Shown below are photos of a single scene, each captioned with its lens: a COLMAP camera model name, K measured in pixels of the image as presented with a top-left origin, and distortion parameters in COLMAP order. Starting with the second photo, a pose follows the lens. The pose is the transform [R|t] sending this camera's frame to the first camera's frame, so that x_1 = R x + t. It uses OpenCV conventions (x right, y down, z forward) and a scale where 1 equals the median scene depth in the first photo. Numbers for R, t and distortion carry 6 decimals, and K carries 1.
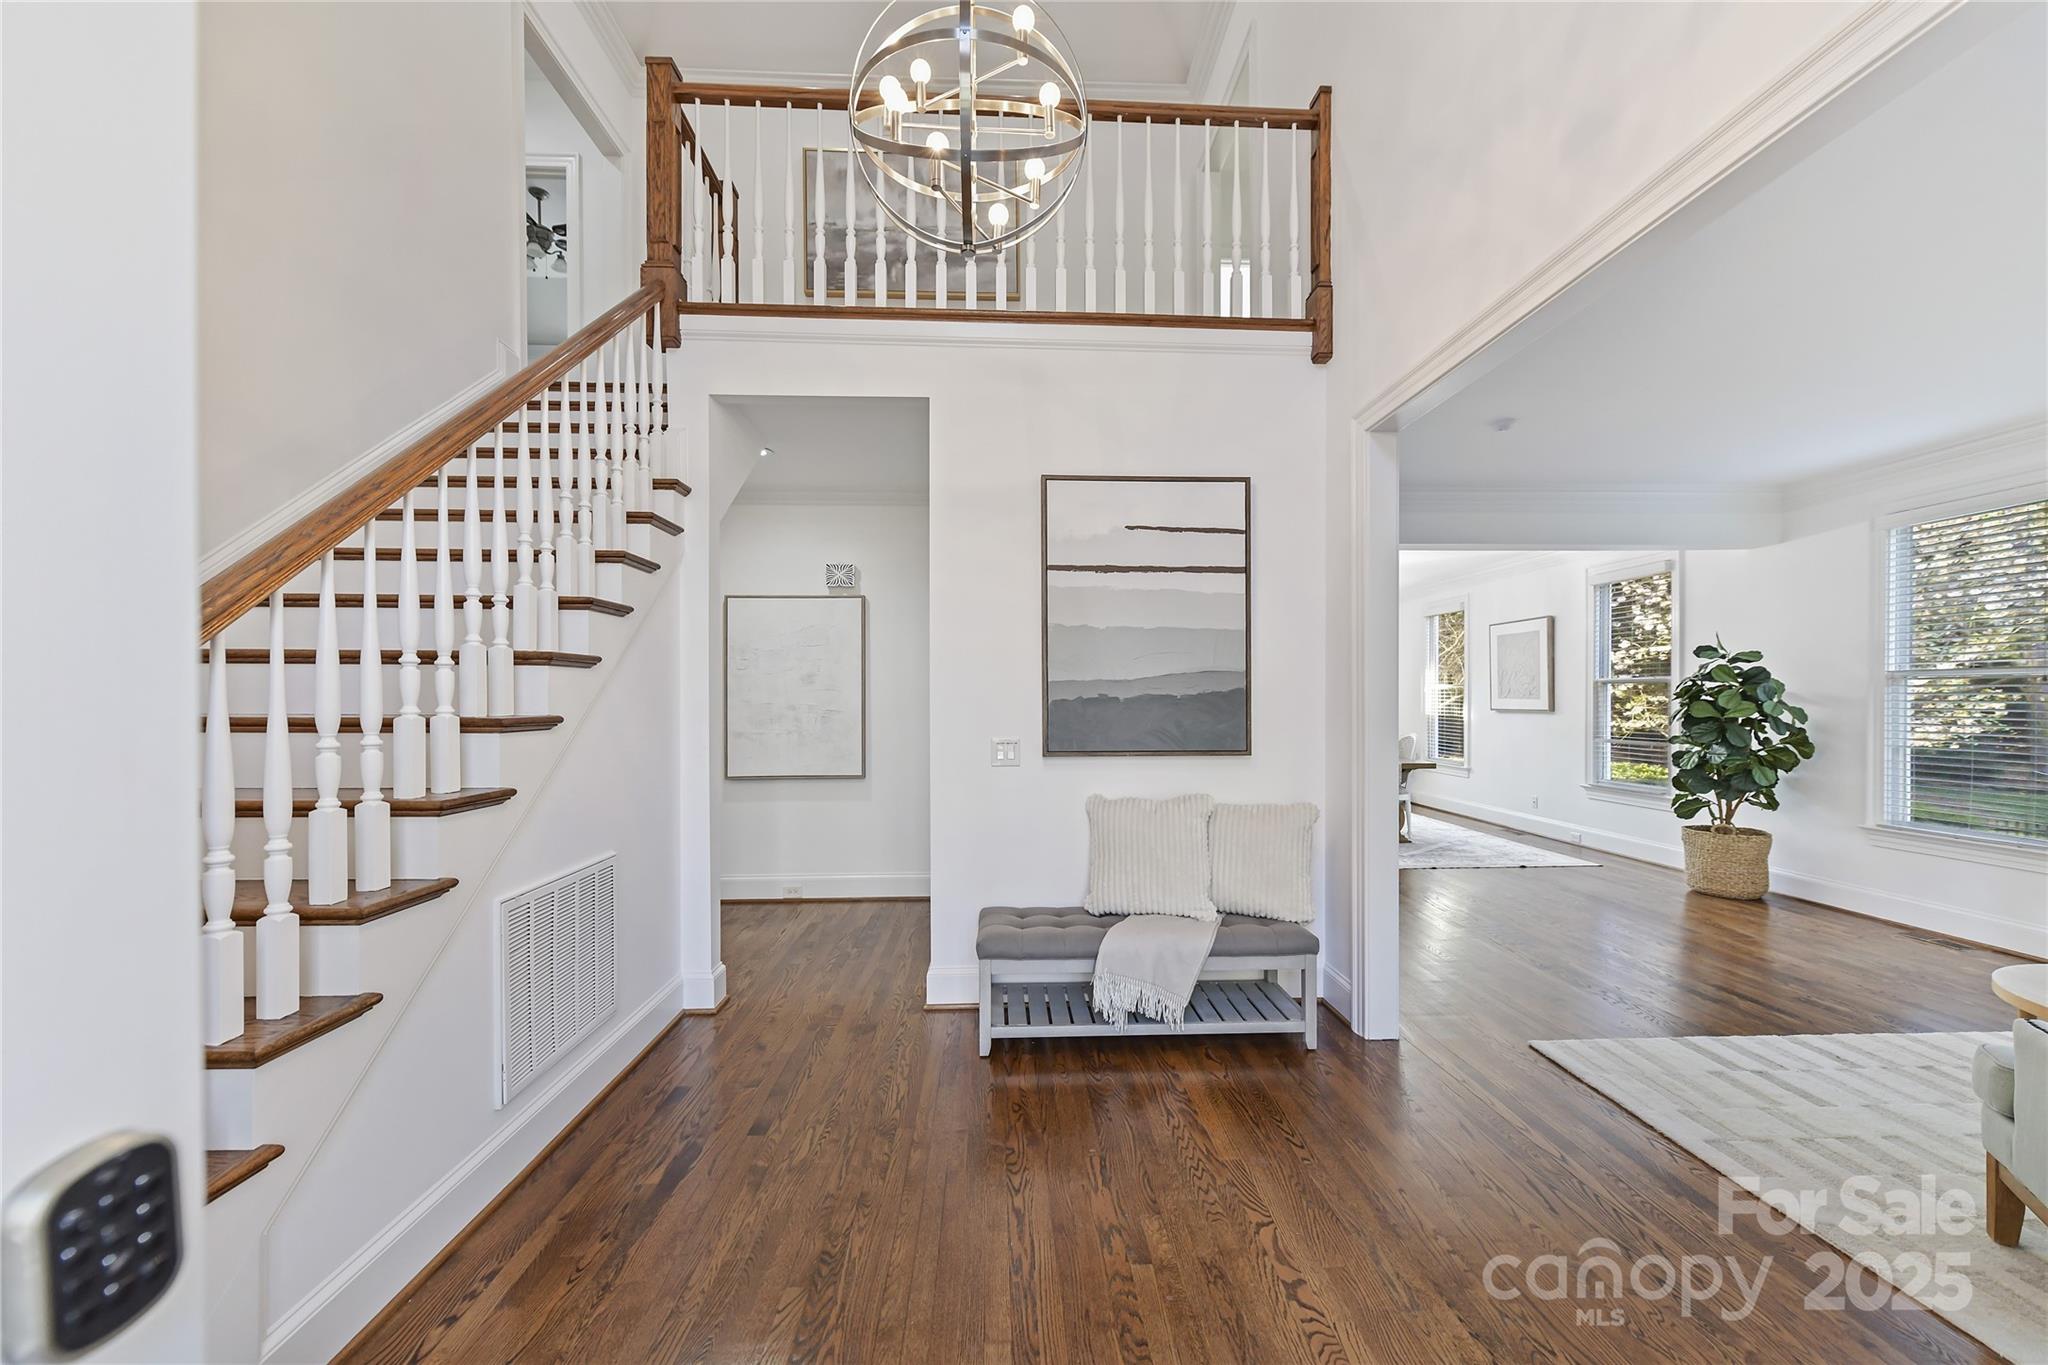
lens RADIAL K [[817.0, 0, 1031.7], [0, 817.0, 703.5], [0, 0, 1]] dist [0.000837, 0.000094]
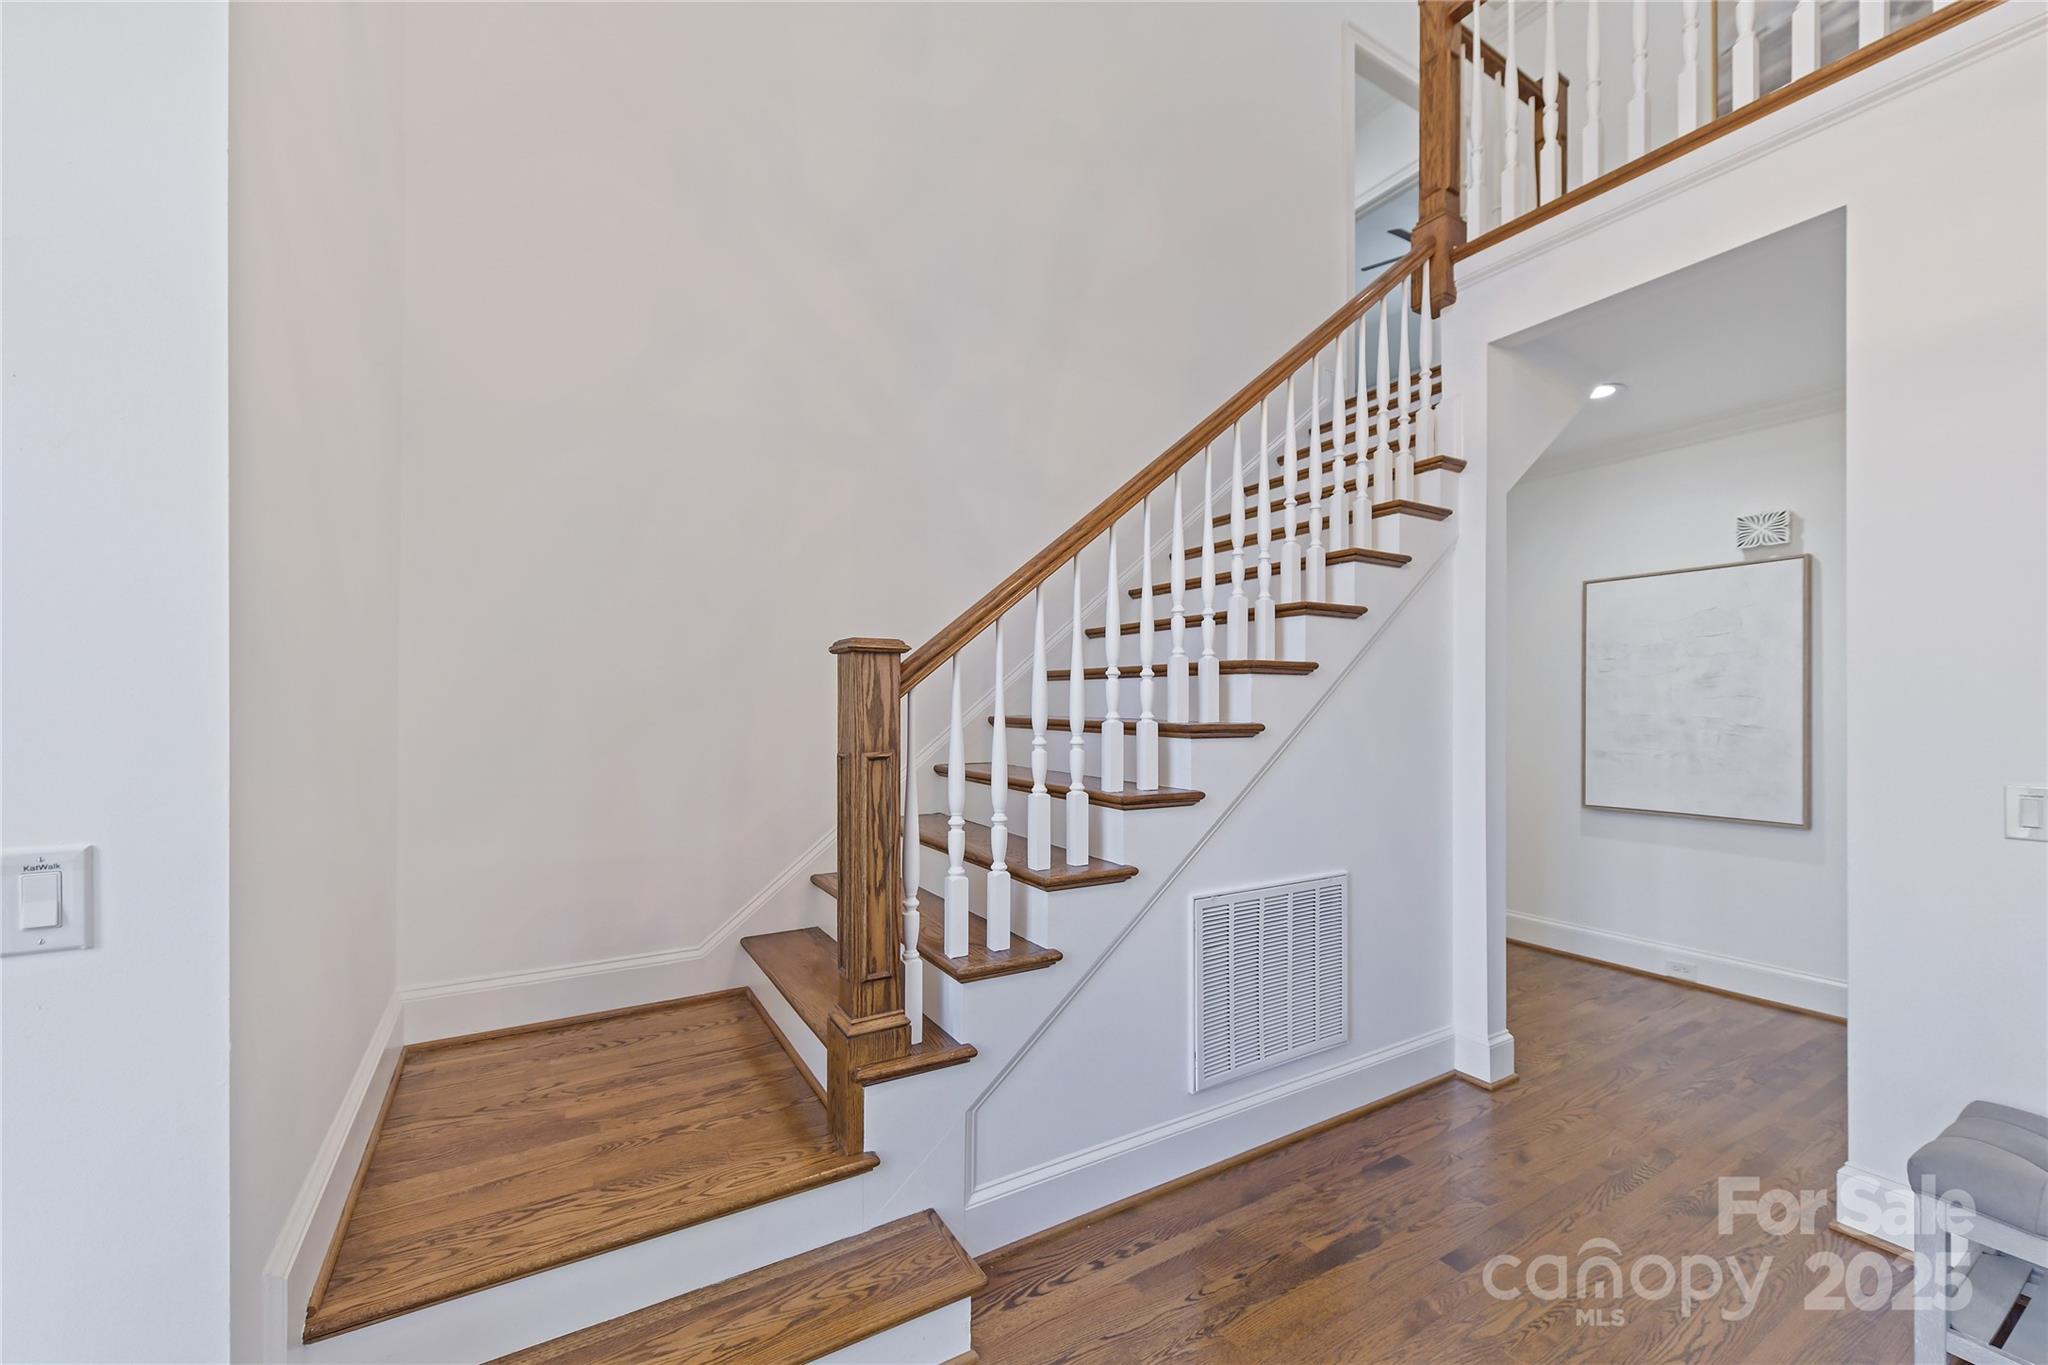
lens RADIAL K [[817.0, 0, 1031.7], [0, 817.0, 703.5], [0, 0, 1]] dist [0.000837, 0.000094]
pose [[0.481050, 0.000026, -0.876693, 0.142925], [-0.010918, 0.999923, -0.005961, -0.000110], [0.876625, 0.012439, 0.481013, 0.246125]]
